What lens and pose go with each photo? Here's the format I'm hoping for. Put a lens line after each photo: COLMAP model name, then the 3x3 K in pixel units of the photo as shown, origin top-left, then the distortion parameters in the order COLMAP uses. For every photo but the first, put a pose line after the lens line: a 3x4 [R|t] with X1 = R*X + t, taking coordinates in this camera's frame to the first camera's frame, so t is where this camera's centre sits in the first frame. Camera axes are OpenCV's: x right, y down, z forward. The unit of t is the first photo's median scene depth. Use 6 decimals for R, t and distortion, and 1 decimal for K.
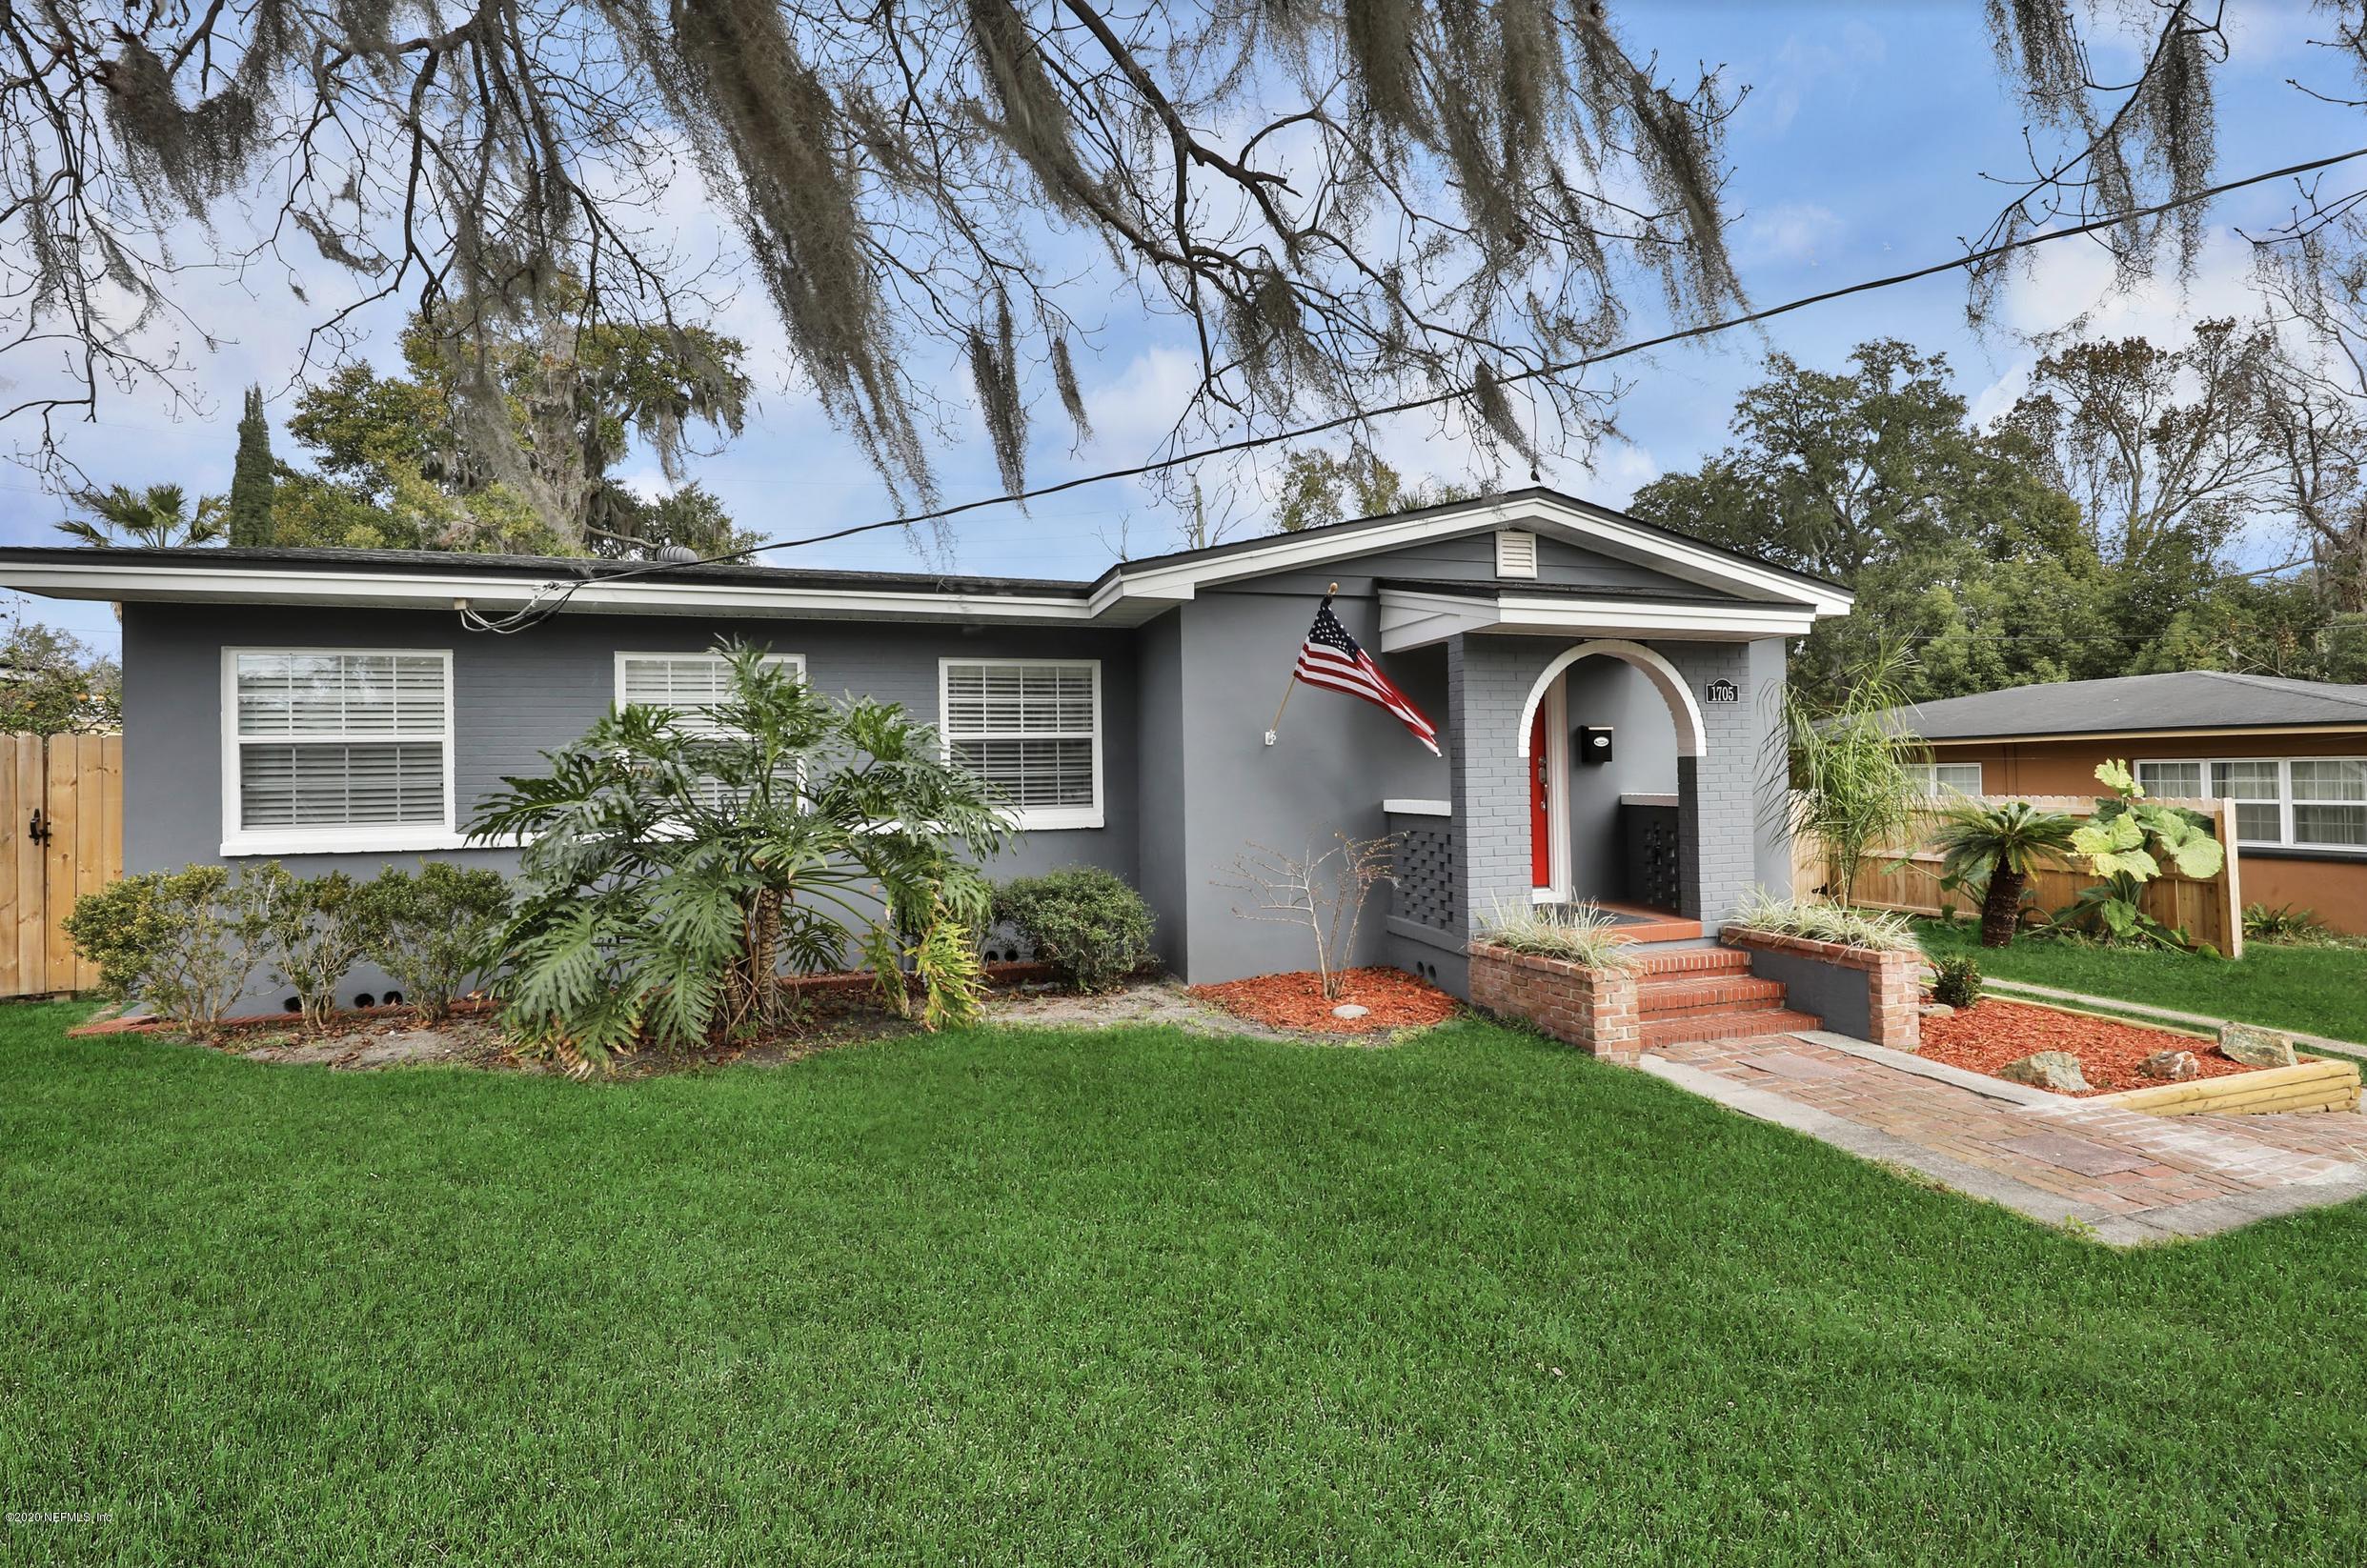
lens RADIAL K [[898.0, 0, 1183.5], [0, 898.0, 784.0], [0, 0, 1]] dist [0.001628, -0.000089]
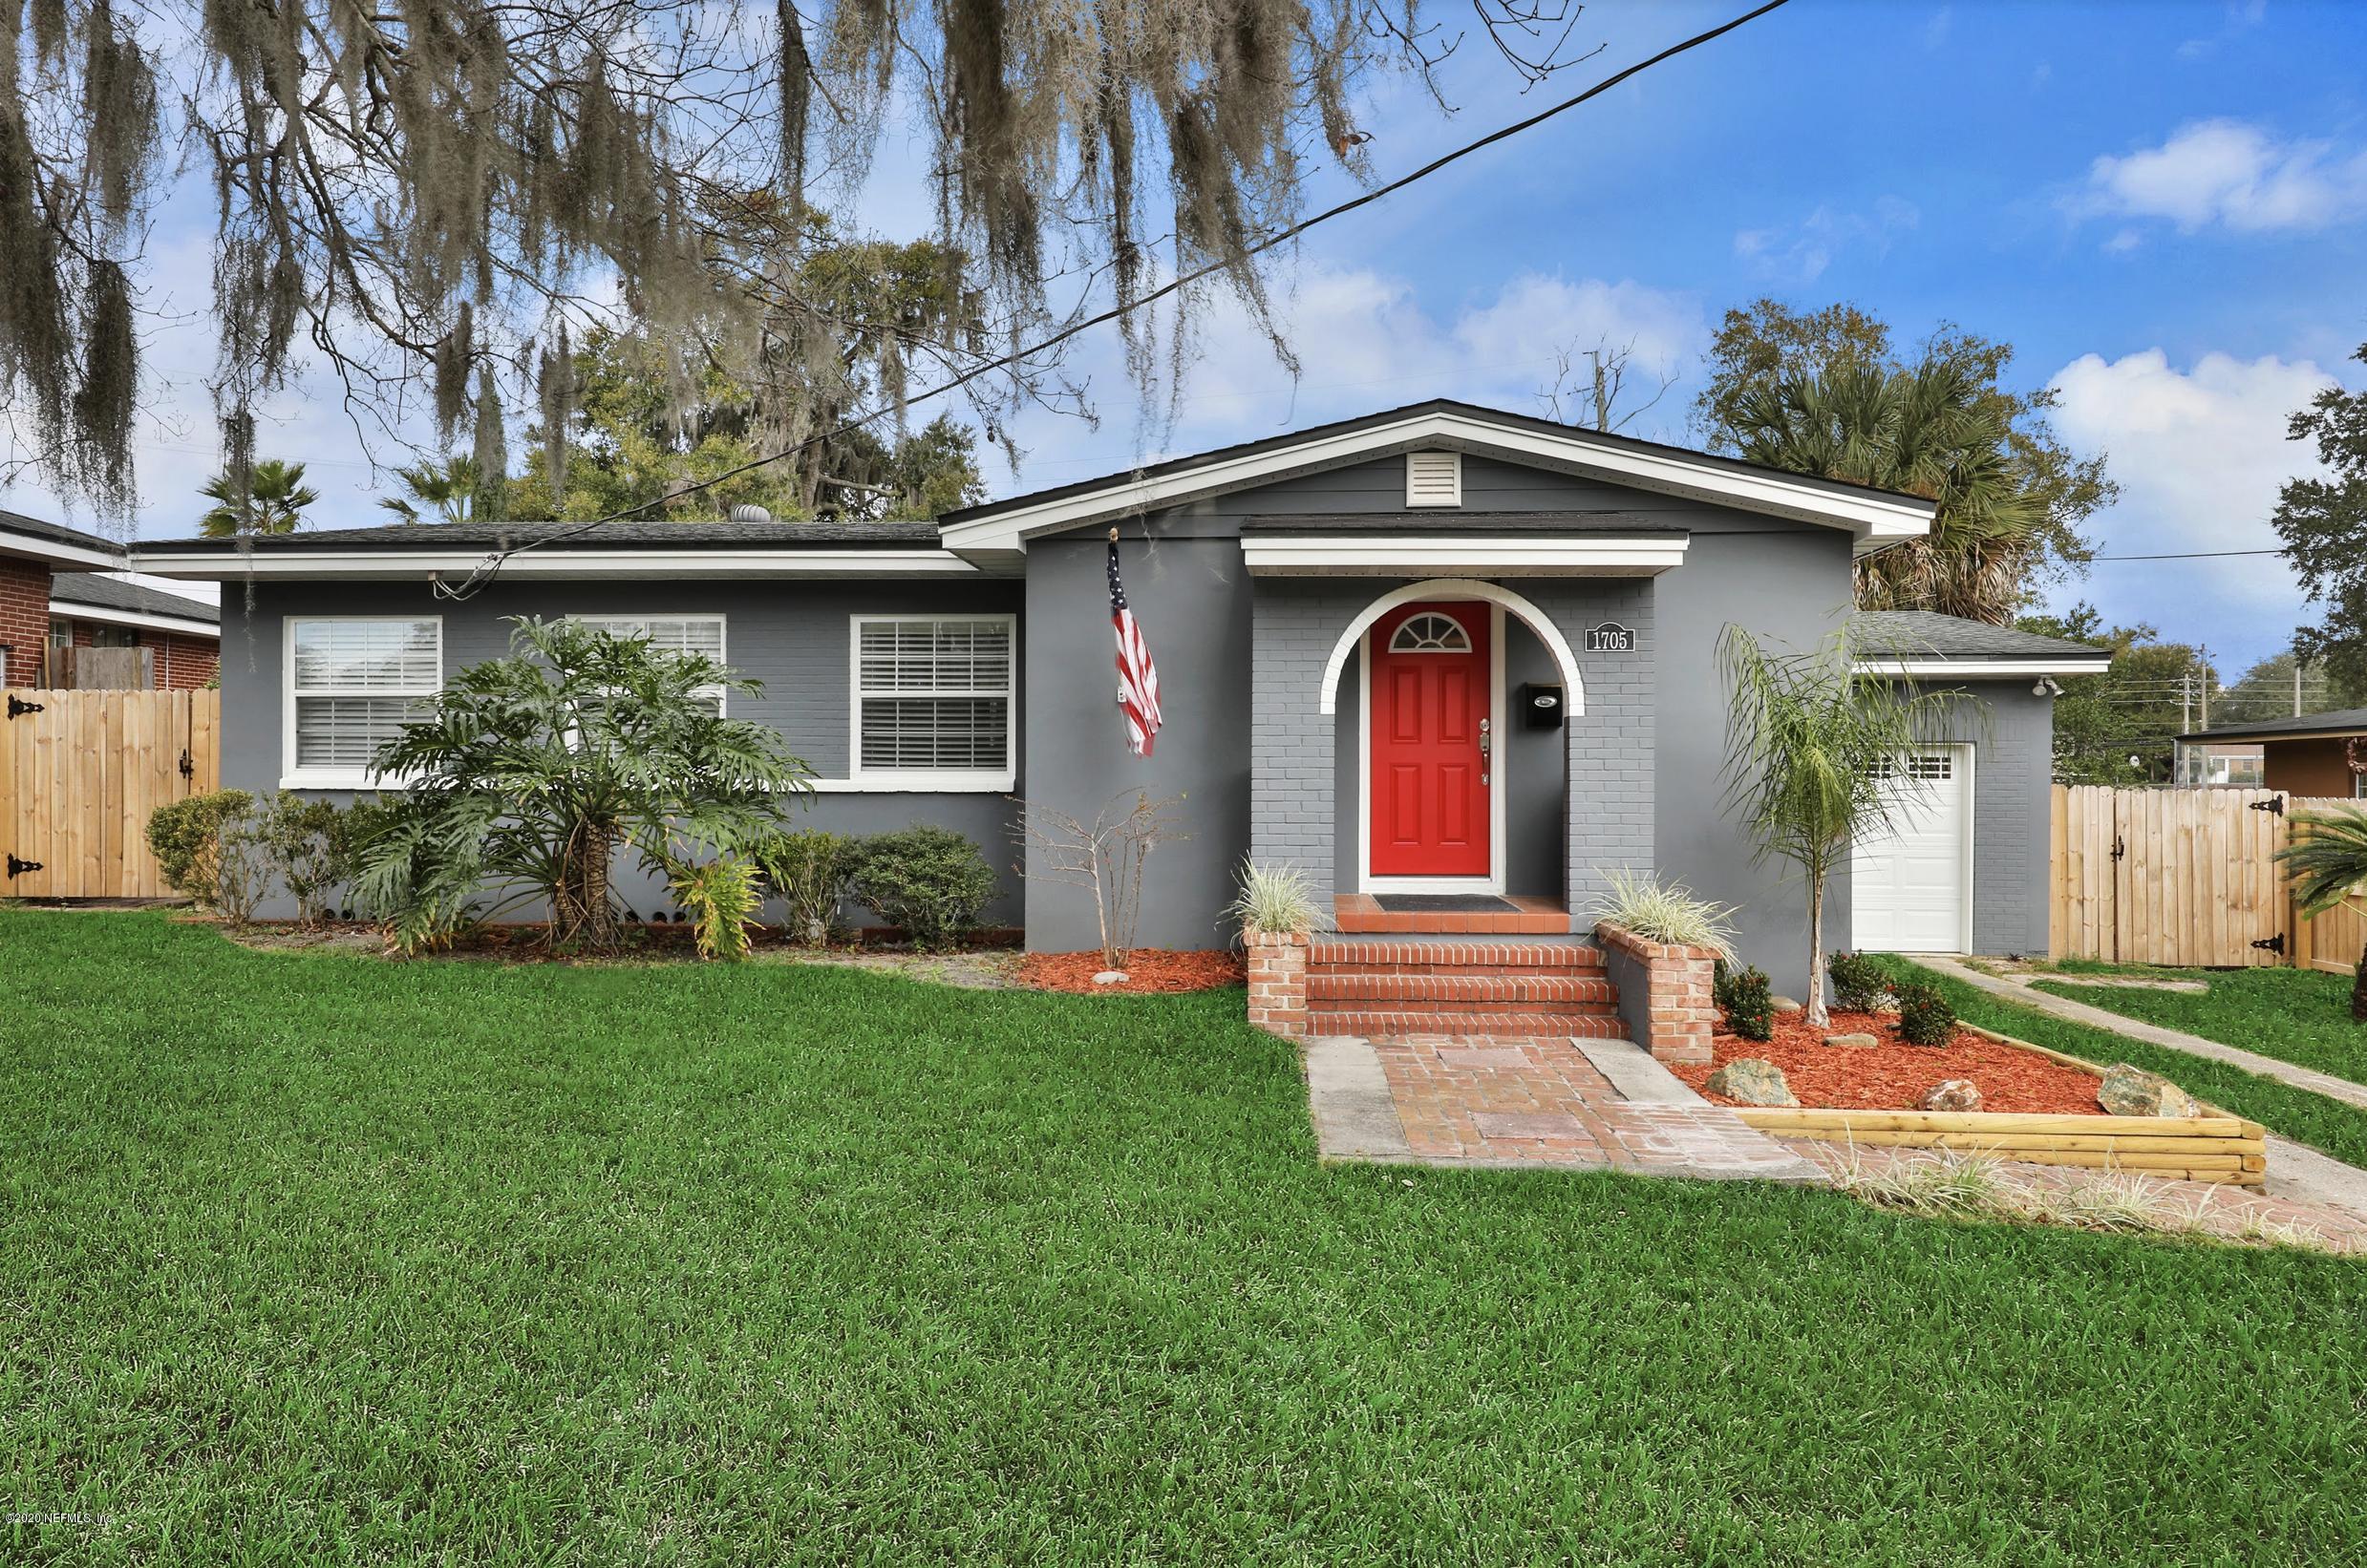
lens RADIAL K [[1175.3, 0, 1195.3], [0, 1175.3, 795.0], [0, 0, 1]] dist [0.002356, 0.000047]
pose [[0.953976, 0.027130, -0.298652, 0.565201], [-0.022815, 0.999579, 0.017927, 0.030676], [0.299013, -0.010288, 0.954194, -0.144375]]
